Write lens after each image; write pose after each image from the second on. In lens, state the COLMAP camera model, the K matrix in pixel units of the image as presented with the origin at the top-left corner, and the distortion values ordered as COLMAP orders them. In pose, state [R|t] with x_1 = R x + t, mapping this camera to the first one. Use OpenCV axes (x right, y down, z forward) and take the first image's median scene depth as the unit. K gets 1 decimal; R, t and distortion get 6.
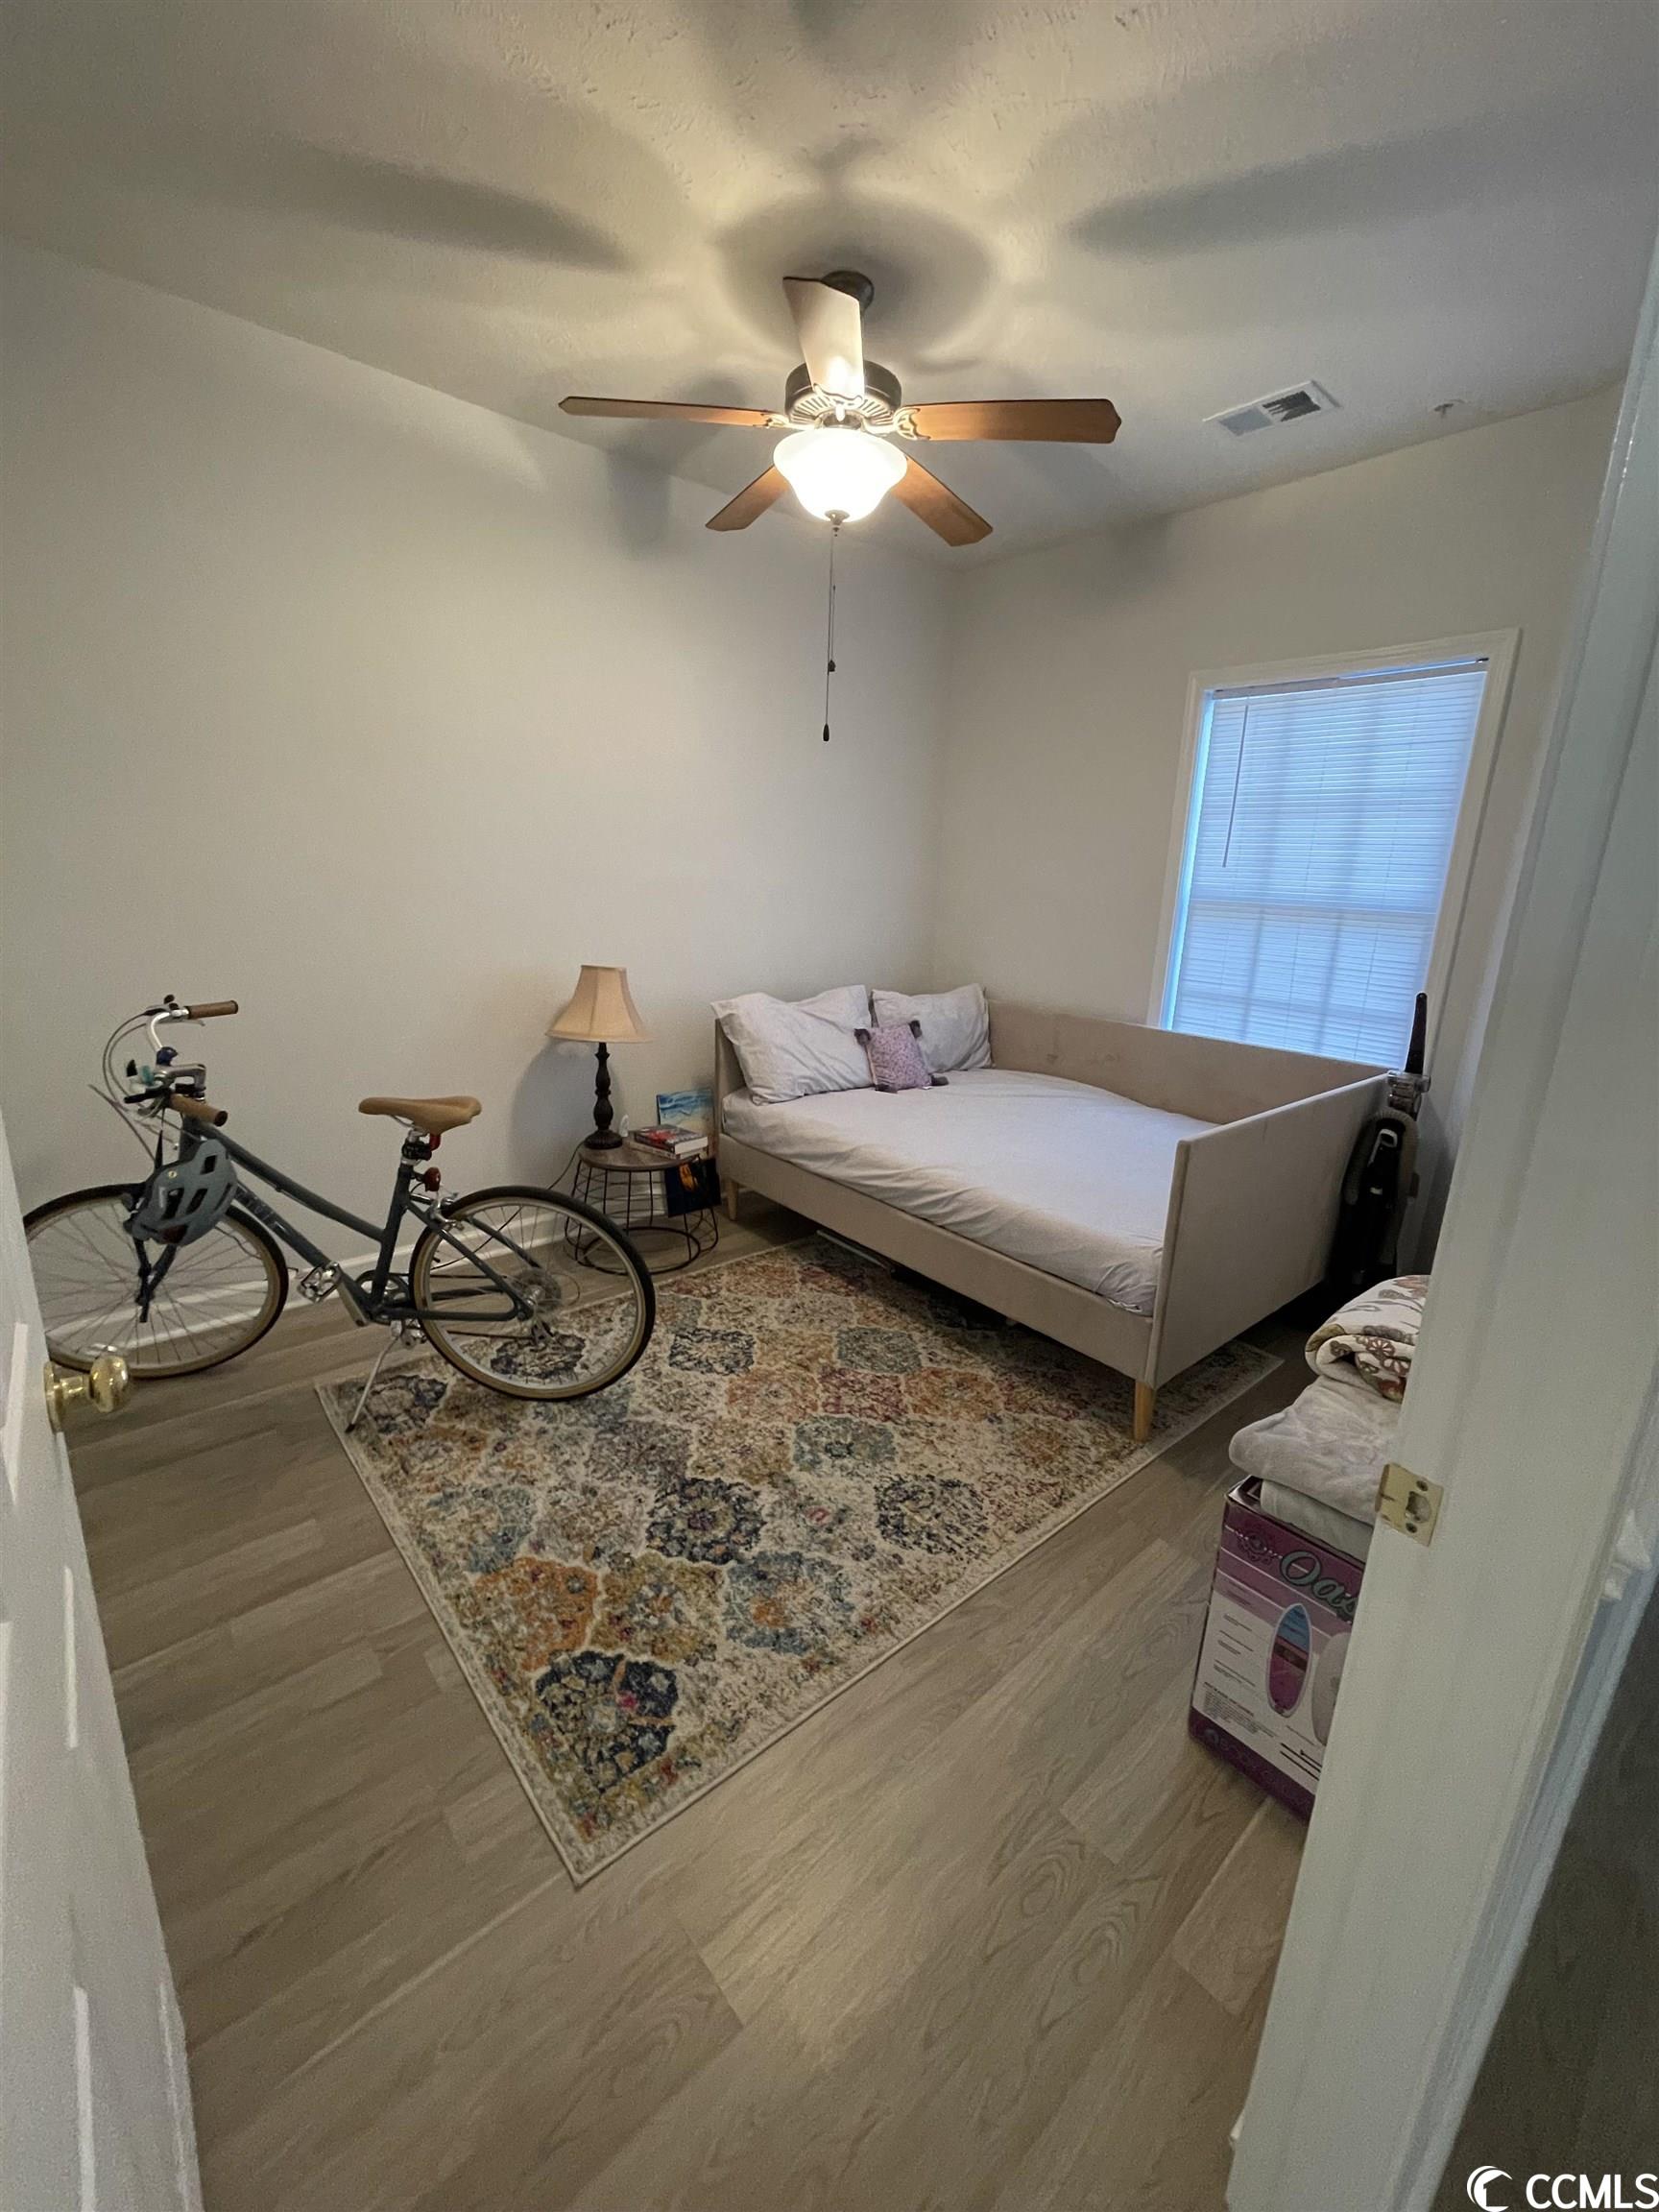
lens RADIAL K [[895.6, 0, 829.5], [0, 895.6, 1106.0], [0, 0, 1]] dist [0.001329, 0.000078]
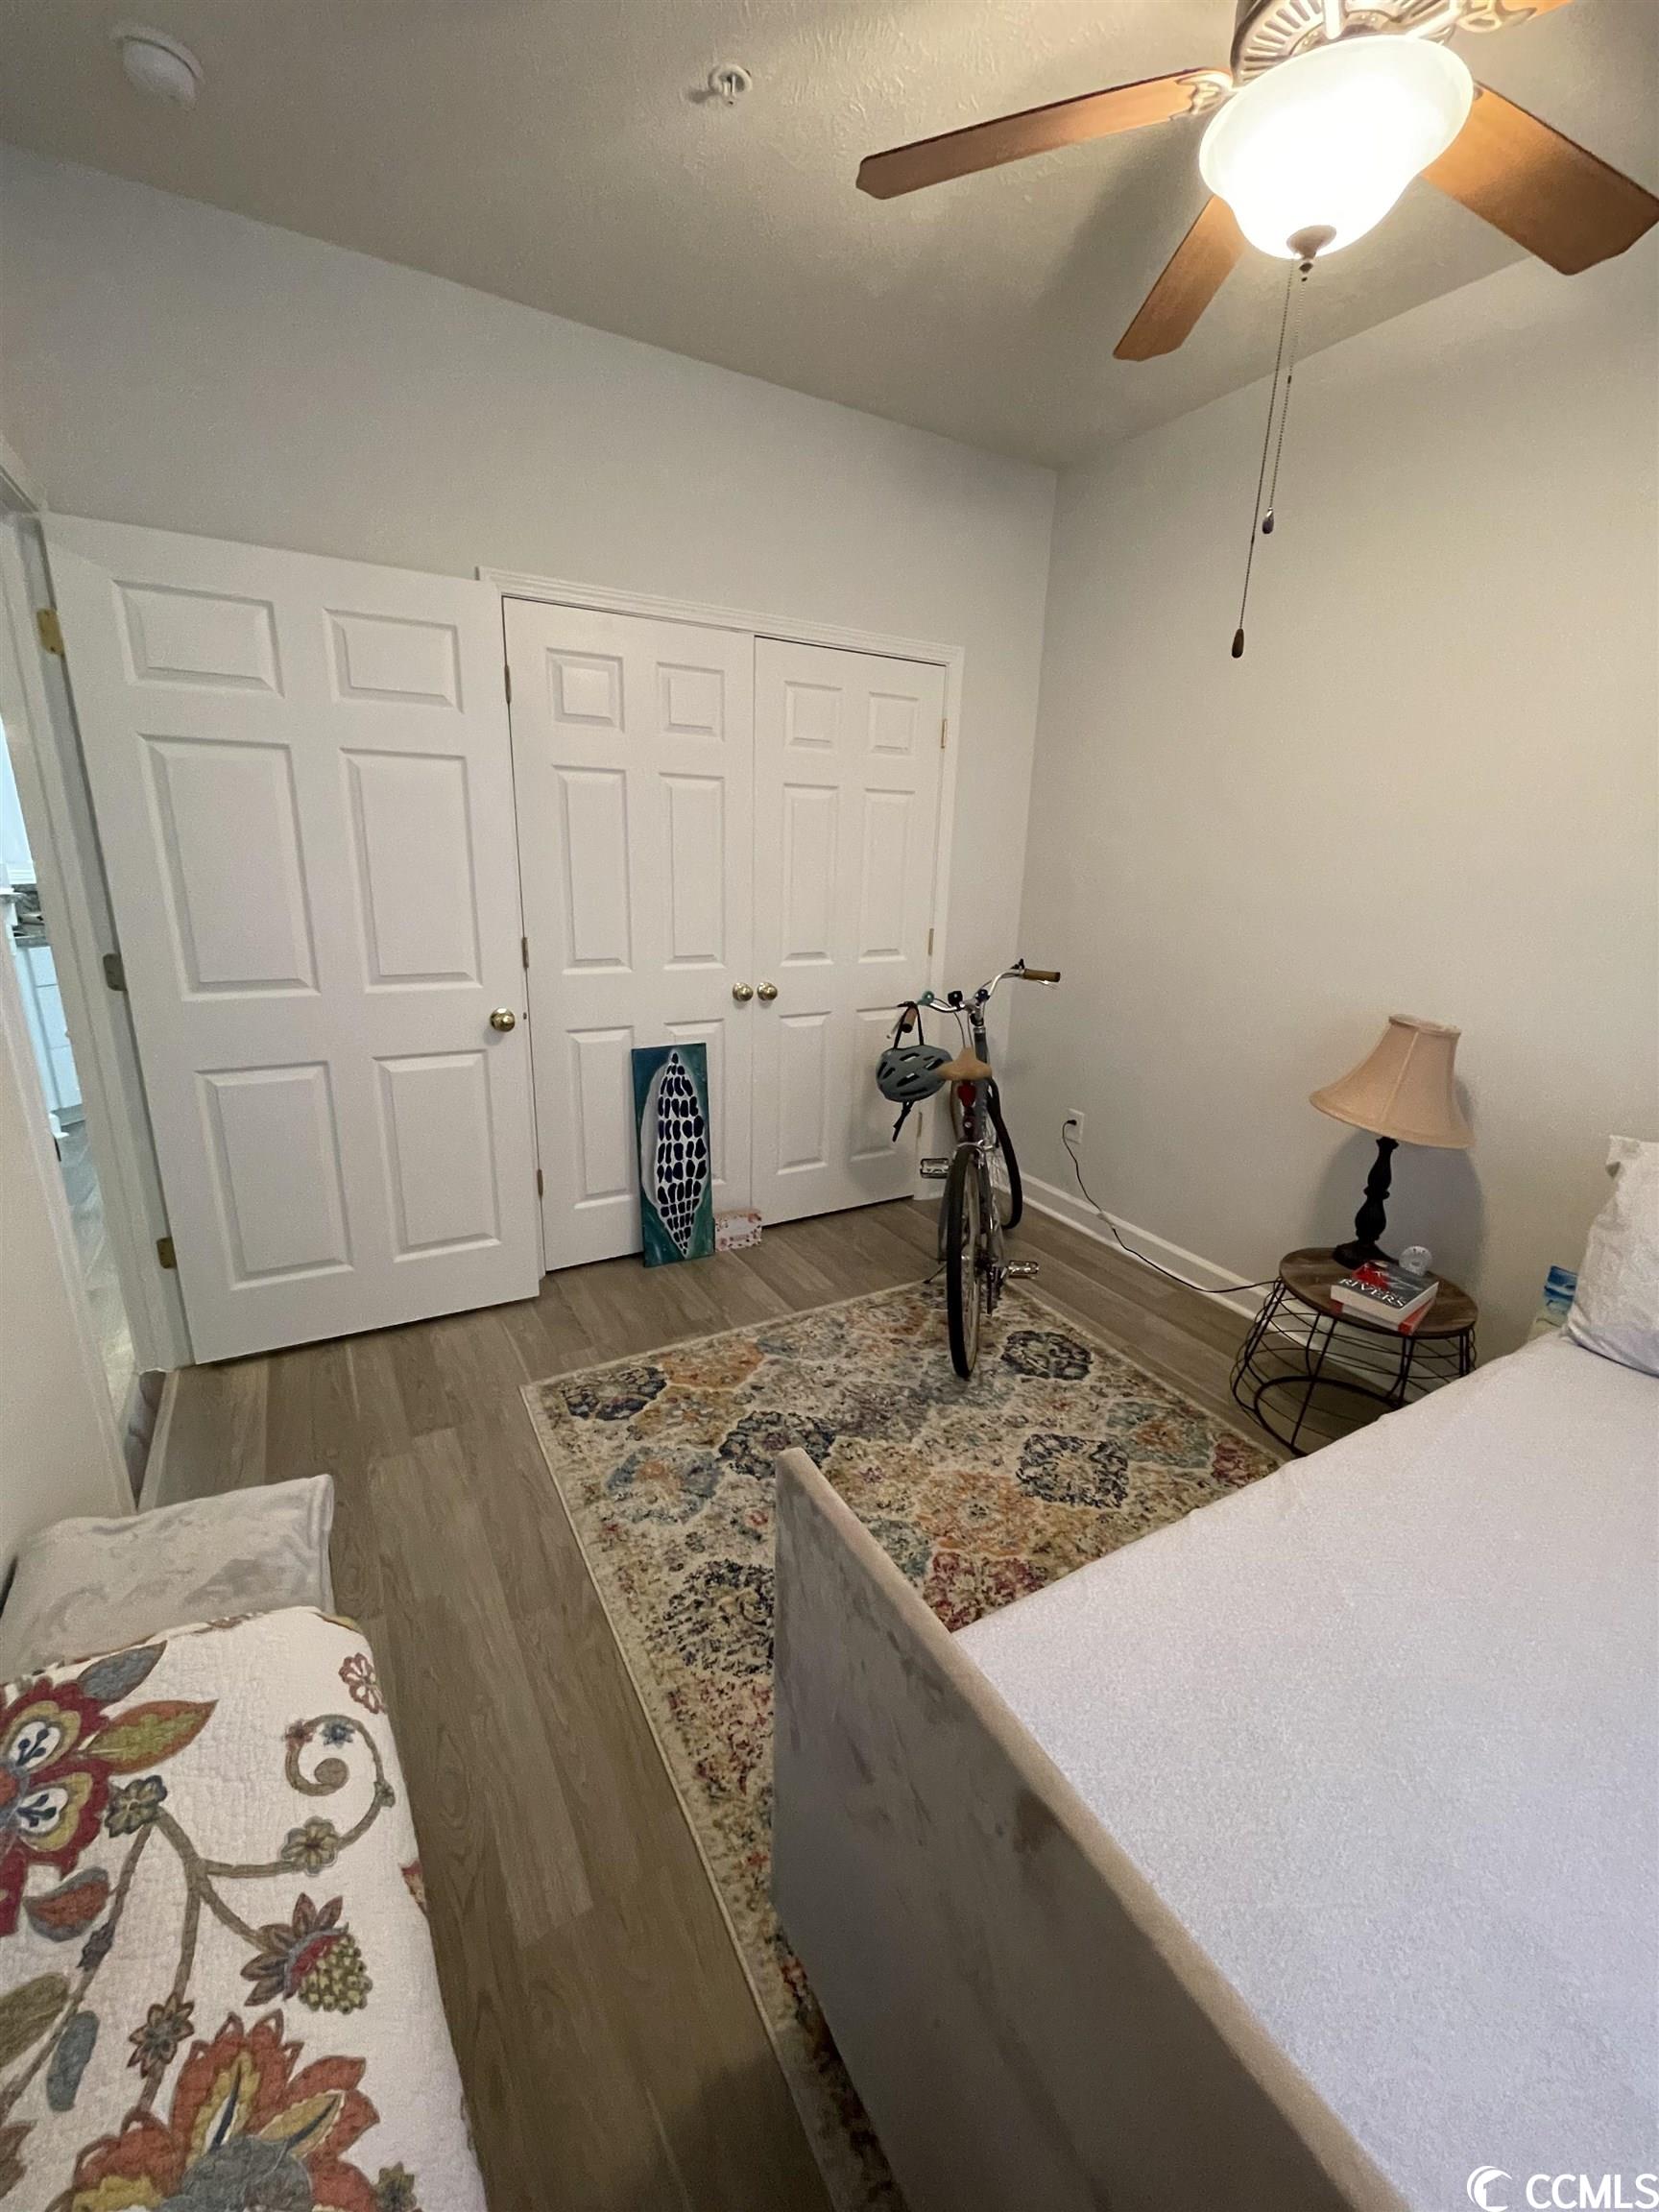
lens RADIAL K [[873.3, 0, 831.3], [0, 873.3, 1119.7], [0, 0, 1]] dist [-0.001465, -0.000313]
pose [[-0.169063, 0.269617, -0.948011, 0.776252], [-0.301364, 0.901649, 0.310176, -0.259628], [0.938401, 0.338136, -0.071183, 1.016949]]
